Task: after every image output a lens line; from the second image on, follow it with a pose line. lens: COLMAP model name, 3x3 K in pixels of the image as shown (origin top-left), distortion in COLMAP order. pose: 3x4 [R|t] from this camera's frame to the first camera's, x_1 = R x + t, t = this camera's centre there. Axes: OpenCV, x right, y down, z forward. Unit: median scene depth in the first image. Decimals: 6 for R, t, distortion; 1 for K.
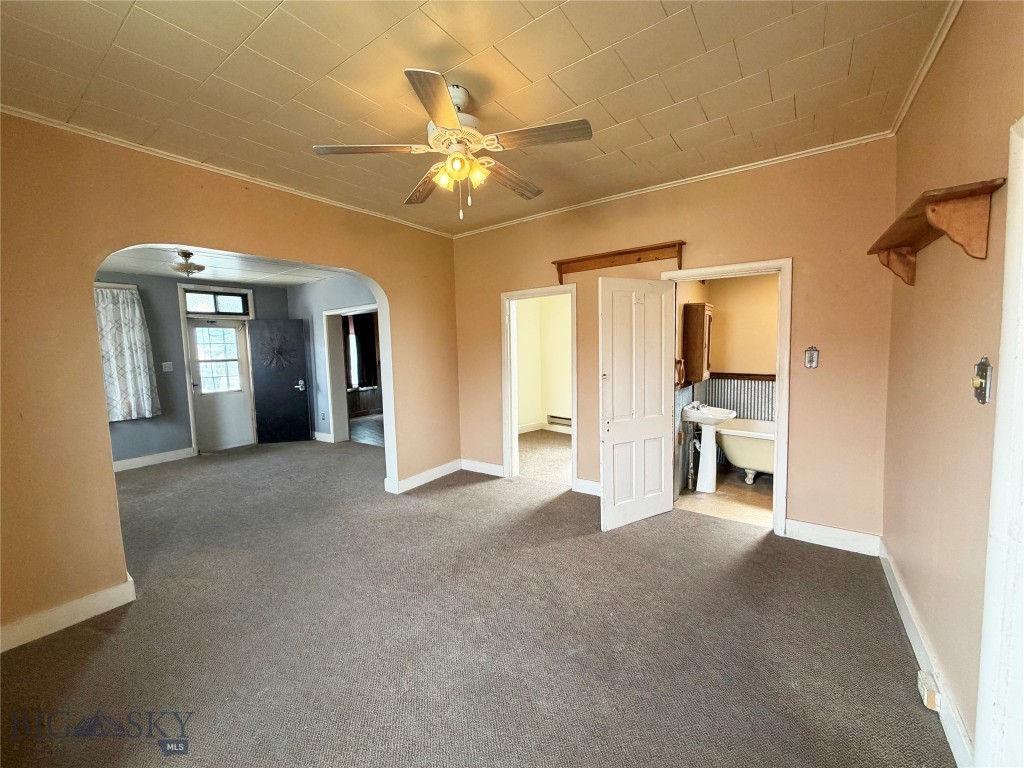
lens RADIAL K [[406.5, 0, 512.0], [0, 406.5, 384.0], [0, 0, 1]] dist [0.001470, 0.000264]
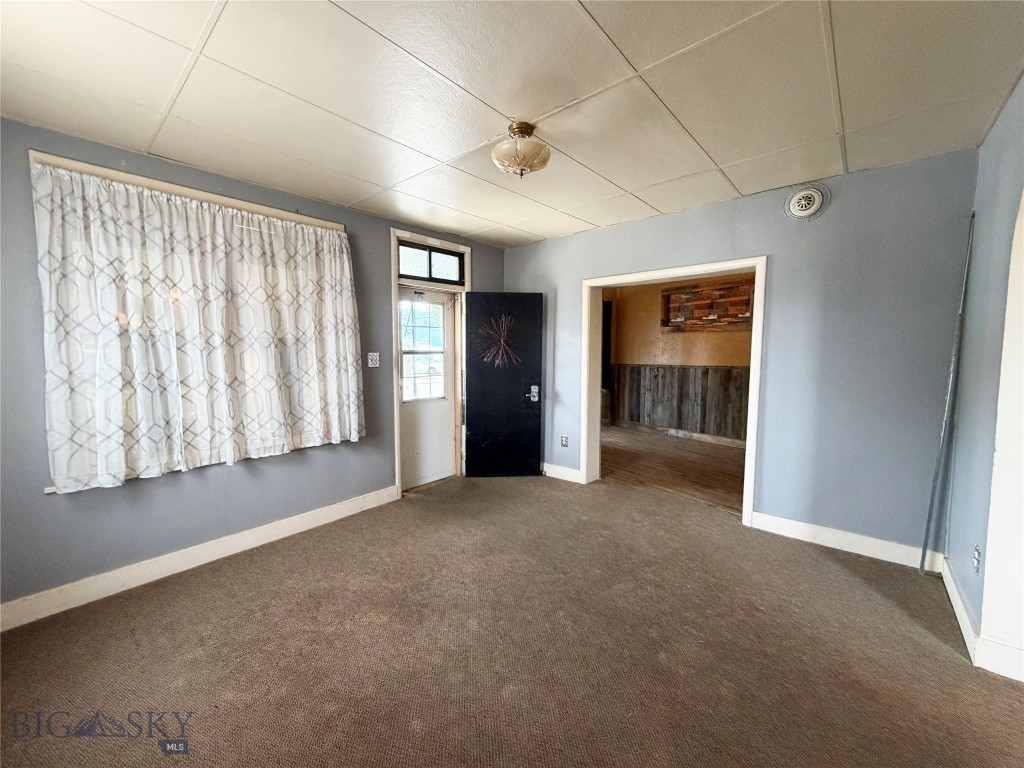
lens RADIAL K [[406.5, 0, 512.0], [0, 406.5, 384.0], [0, 0, 1]] dist [0.001470, 0.000264]
pose [[0.995149, 0.037391, -0.090999, -0.526466], [-0.037350, 0.999300, 0.002158, -0.012419], [0.091016, 0.001251, 0.995849, 0.359840]]
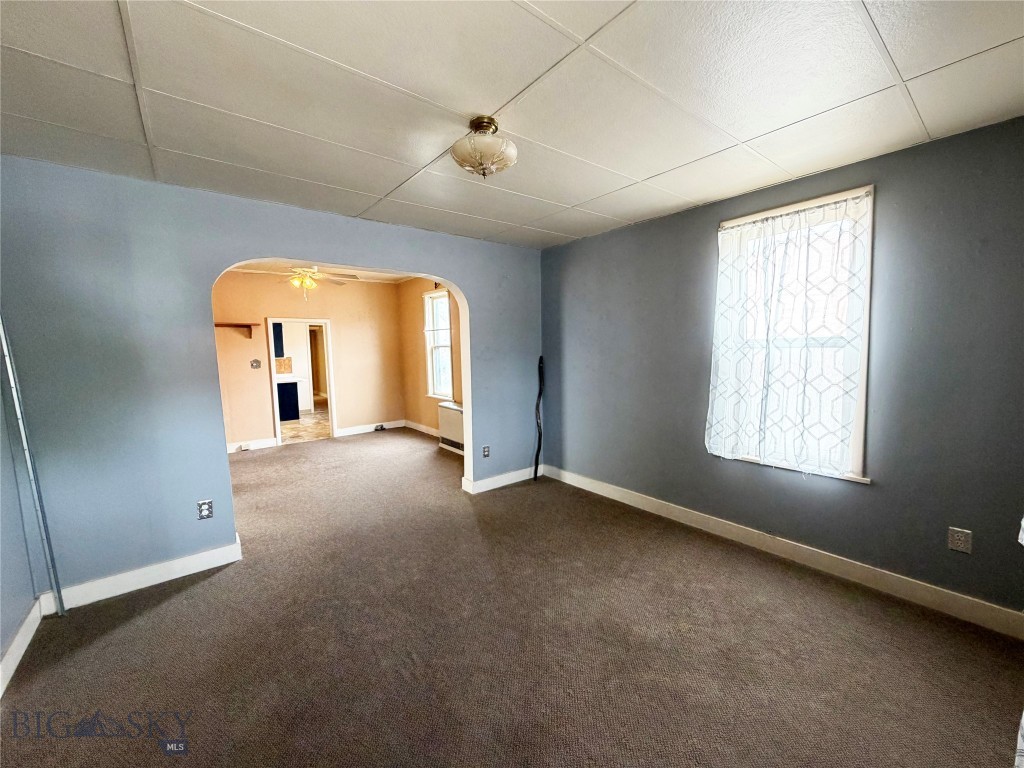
lens RADIAL K [[406.5, 0, 512.0], [0, 406.5, 384.0], [0, 0, 1]] dist [0.001470, 0.000264]
pose [[-0.959705, 0.023793, 0.280000, -0.659582], [0.074165, 0.982526, 0.170711, -0.082528], [-0.271045, 0.184598, -0.944700, 1.018127]]
